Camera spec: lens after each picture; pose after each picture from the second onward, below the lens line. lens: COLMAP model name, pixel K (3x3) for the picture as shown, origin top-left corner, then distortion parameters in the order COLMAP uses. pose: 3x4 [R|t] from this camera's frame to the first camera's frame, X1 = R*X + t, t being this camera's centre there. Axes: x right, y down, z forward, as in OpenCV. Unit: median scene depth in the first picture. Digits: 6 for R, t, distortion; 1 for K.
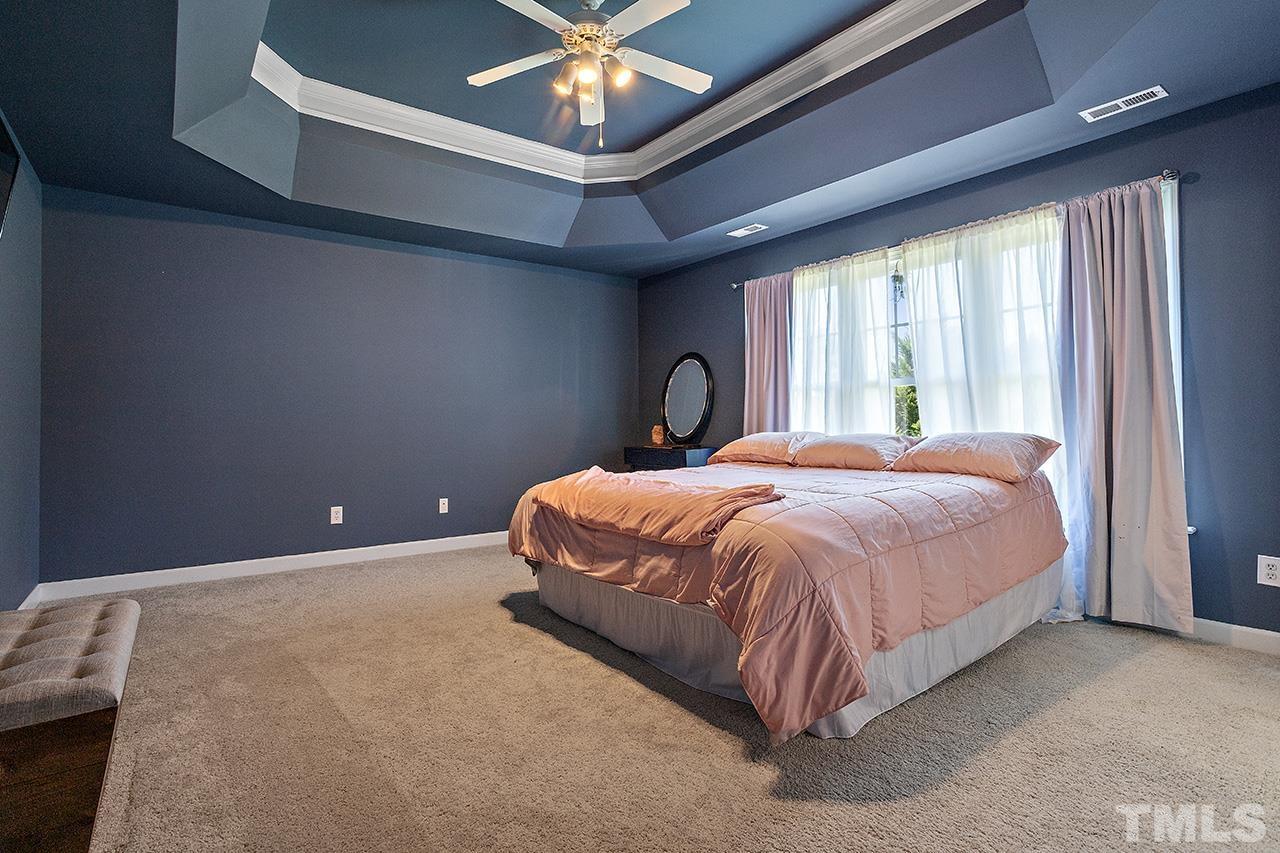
lens RADIAL K [[628.6, 0, 640.0], [0, 628.6, 426.5], [0, 0, 1]] dist [-0.001463, -0.000110]
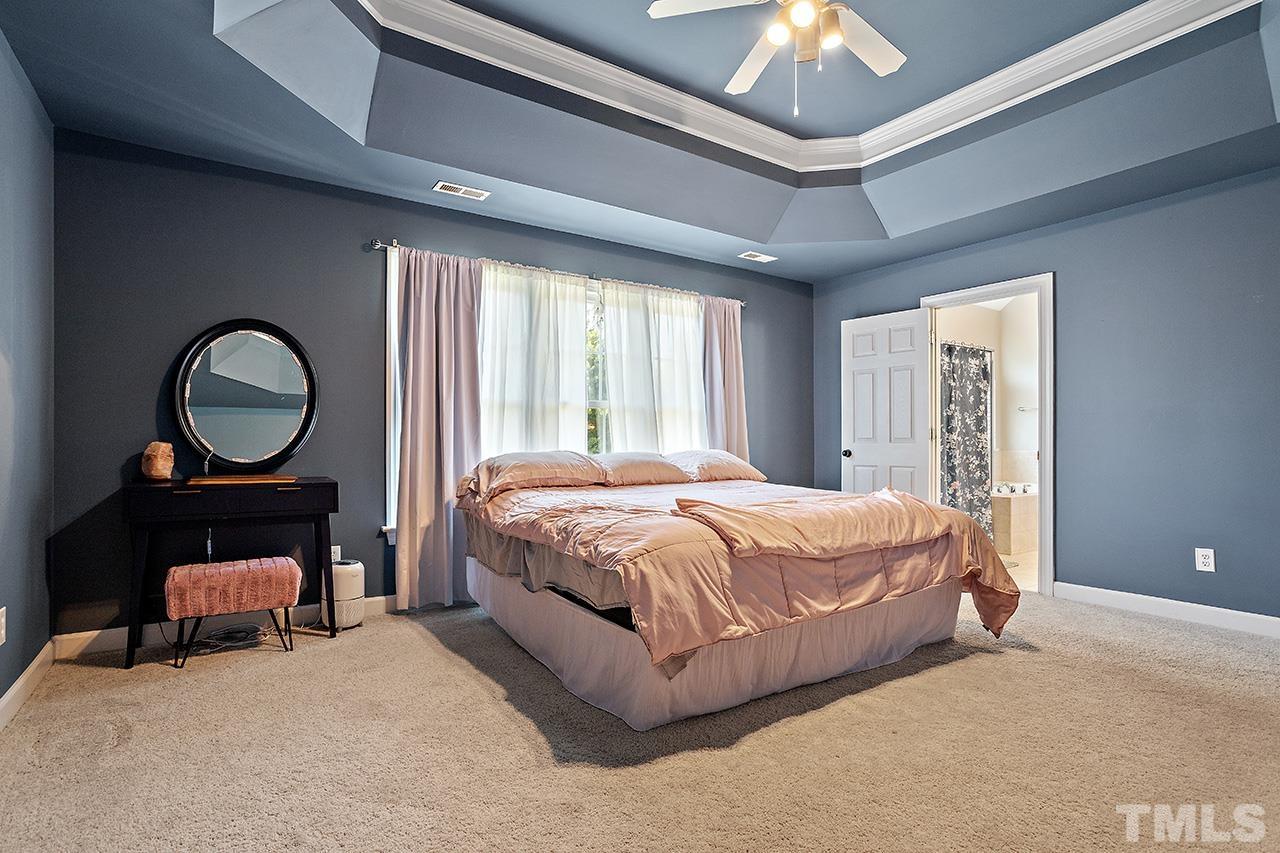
lens RADIAL K [[647.9, 0, 644.3], [0, 647.9, 448.2], [0, 0, 1]] dist [-0.001031, -0.000158]
pose [[0.043514, -0.003972, 0.999045, -0.851484], [0.003804, 0.999986, 0.003810, 0.000959], [-0.999046, 0.003634, 0.043529, 1.039563]]
